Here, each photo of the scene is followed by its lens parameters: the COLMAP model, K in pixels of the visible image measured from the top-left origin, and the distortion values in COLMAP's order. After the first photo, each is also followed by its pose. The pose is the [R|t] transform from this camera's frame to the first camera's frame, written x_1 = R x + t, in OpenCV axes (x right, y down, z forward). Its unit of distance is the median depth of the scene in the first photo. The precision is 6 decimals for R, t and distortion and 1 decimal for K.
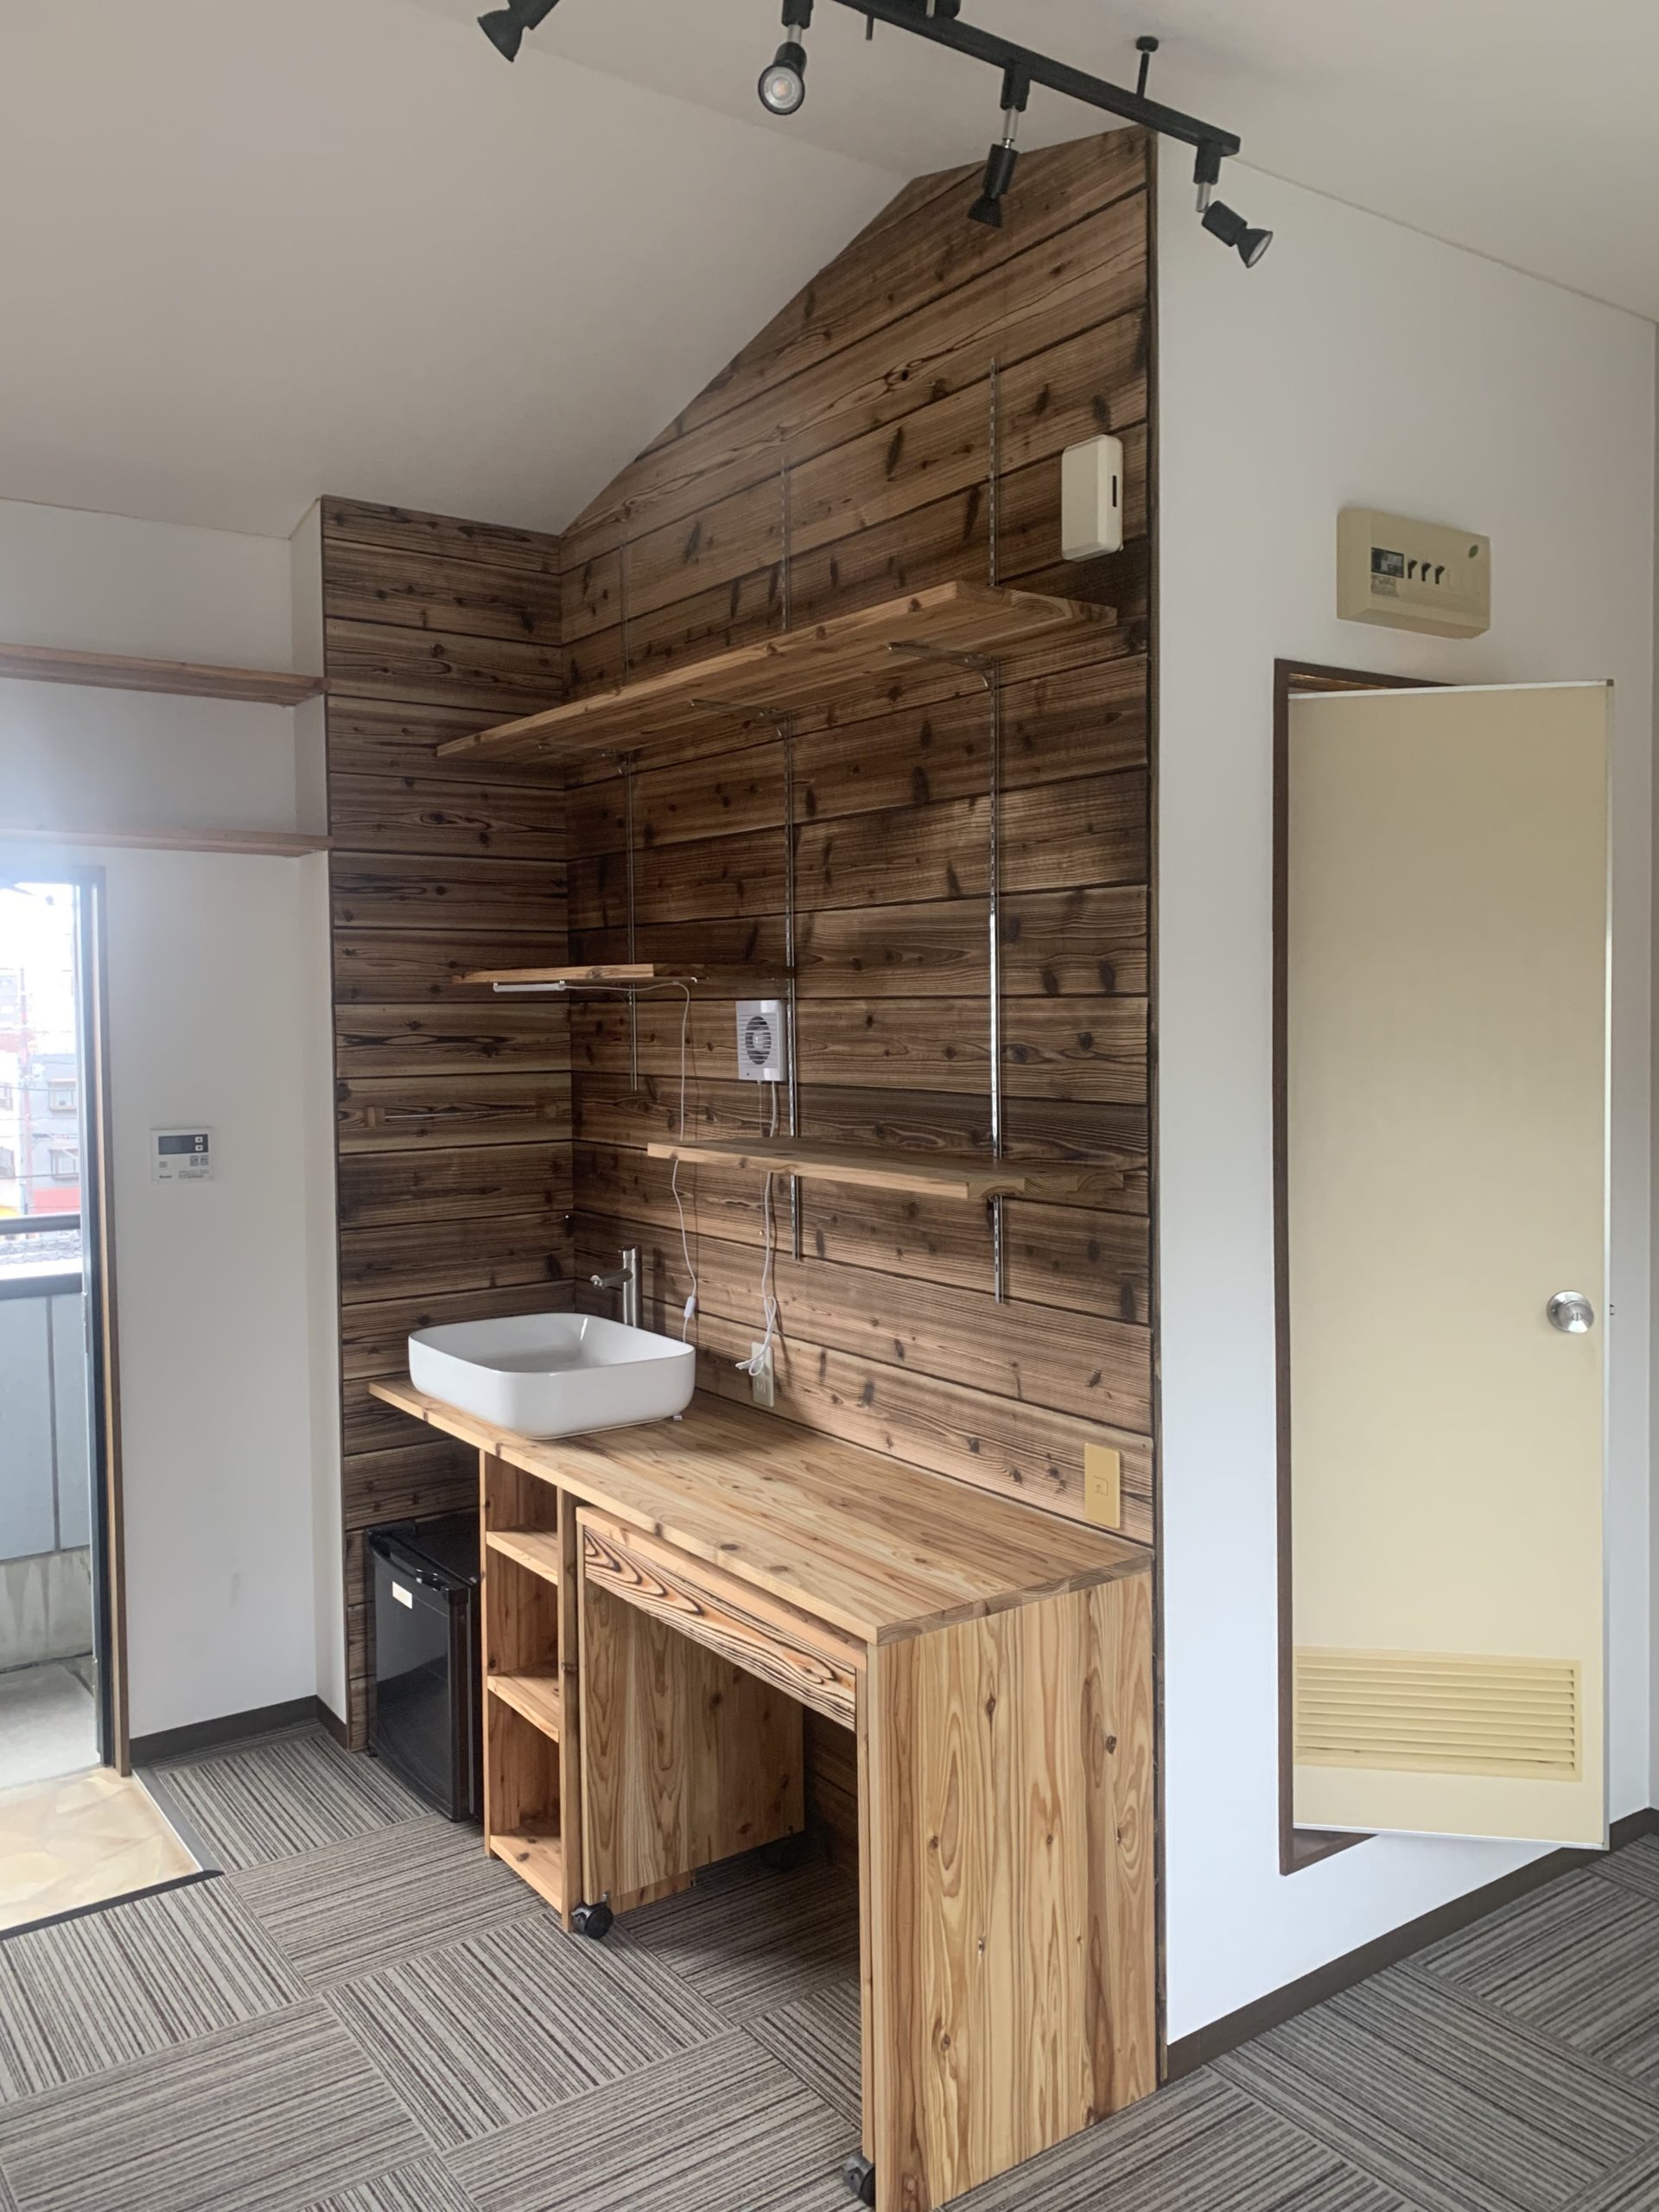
lens RADIAL K [[1735.4, 0, 864.3], [0, 1735.4, 1094.2], [0, 0, 1]] dist [0.084022, -0.147381]
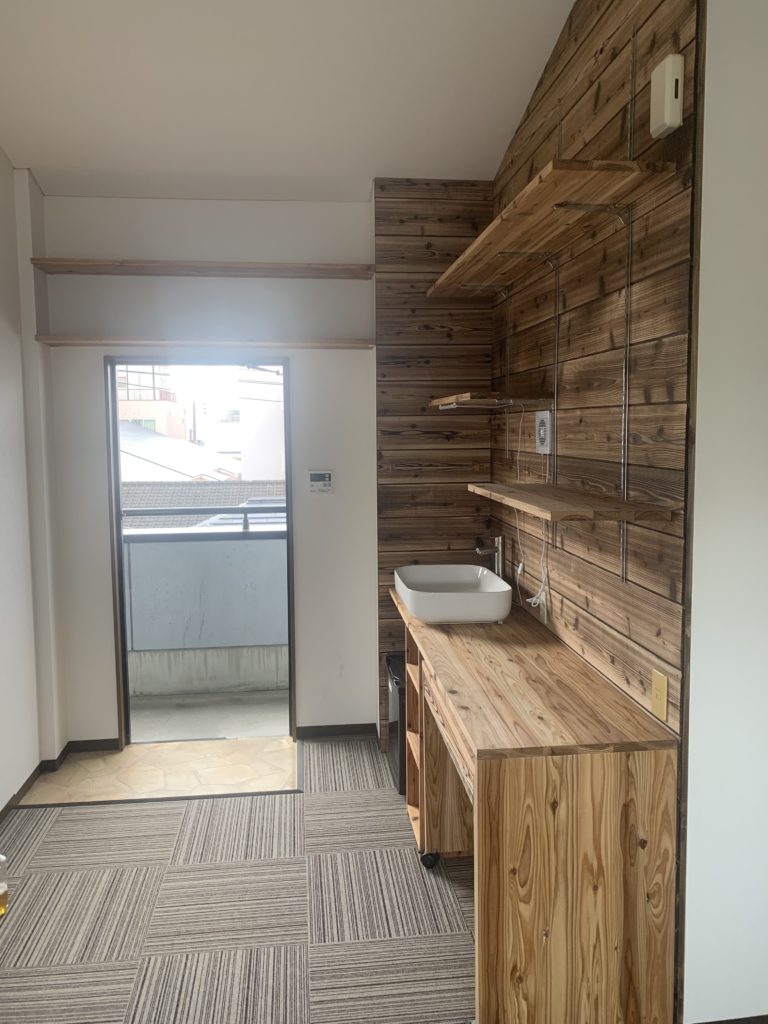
lens RADIAL K [[782.2, 0, 370.7], [0, 782.2, 502.0], [0, 0, 1]] dist [0.071548, -0.106225]
pose [[0.859768, 0.049904, -0.508240, 0.243031], [-0.024367, 0.998089, 0.056780, 0.000995], [0.510103, -0.036433, 0.859341, 0.182255]]
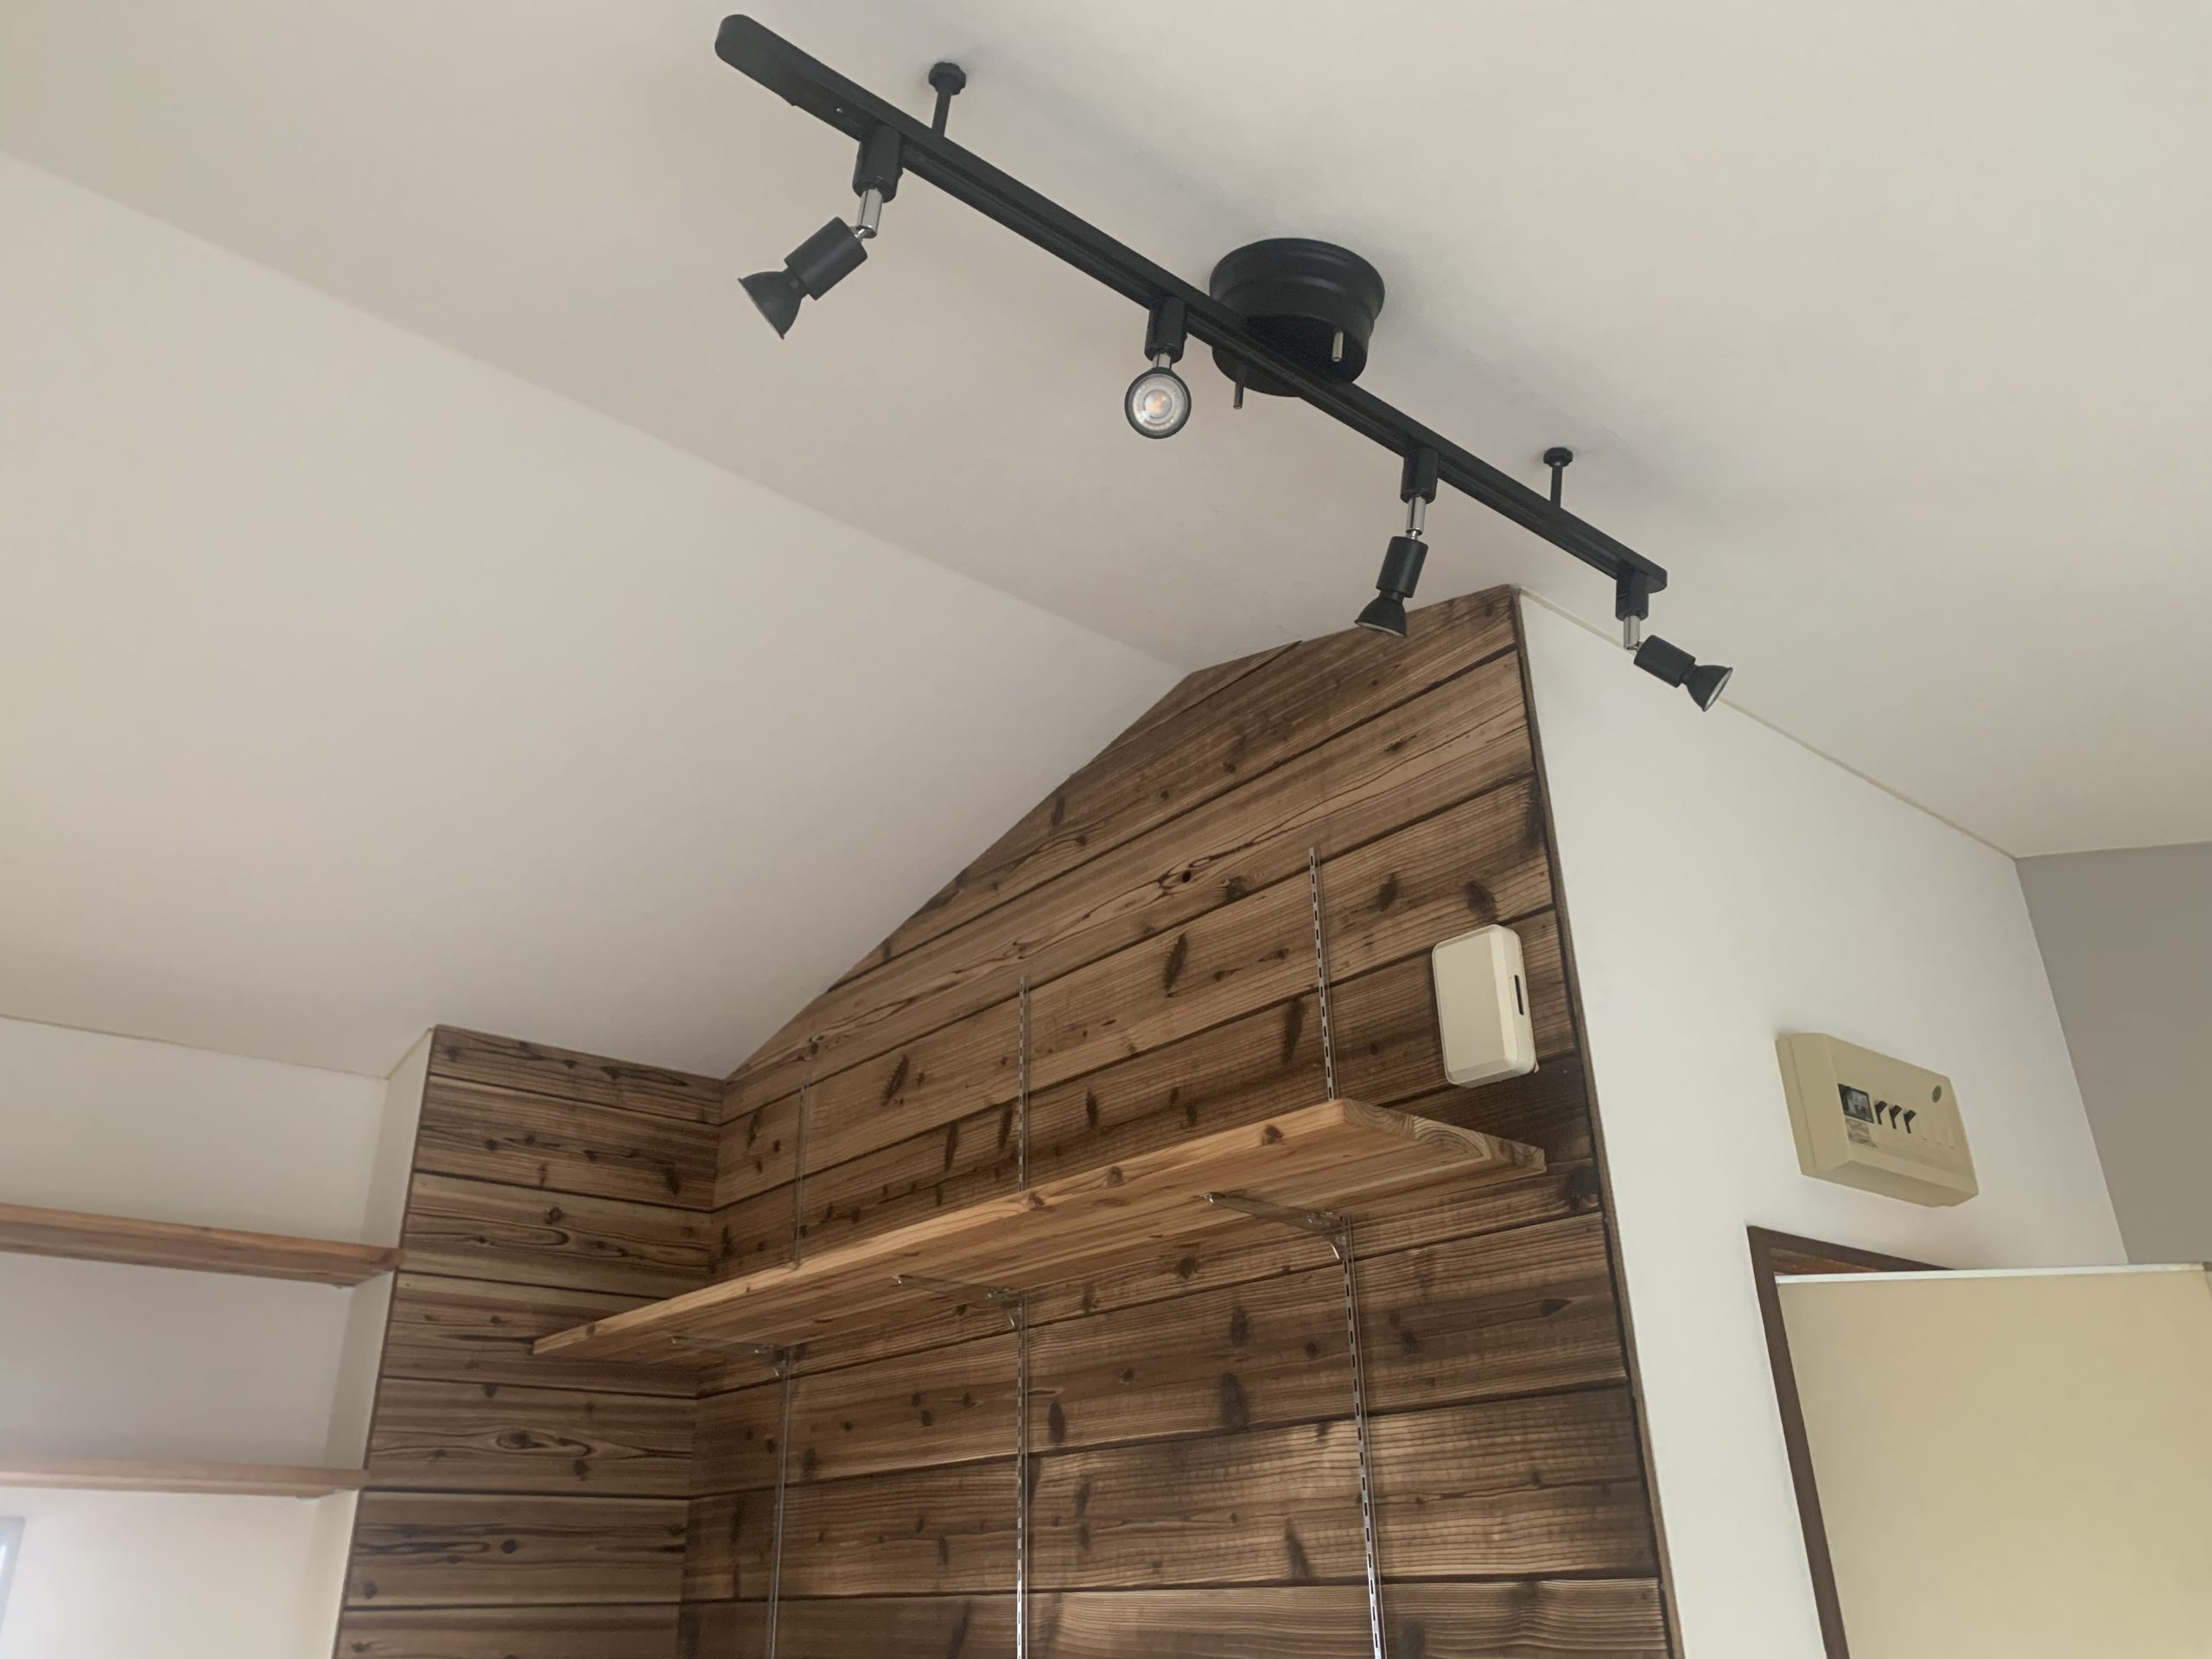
lens RADIAL K [[1689.6, 0, 1072.2], [0, 1689.6, 835.0], [0, 0, 1]] dist [0.071548, -0.106225]
pose [[0.998348, 0.020994, 0.053485, -0.071151], [0.006191, 0.886137, -0.463382, -0.062208], [-0.057123, 0.462948, 0.884543, 0.293441]]
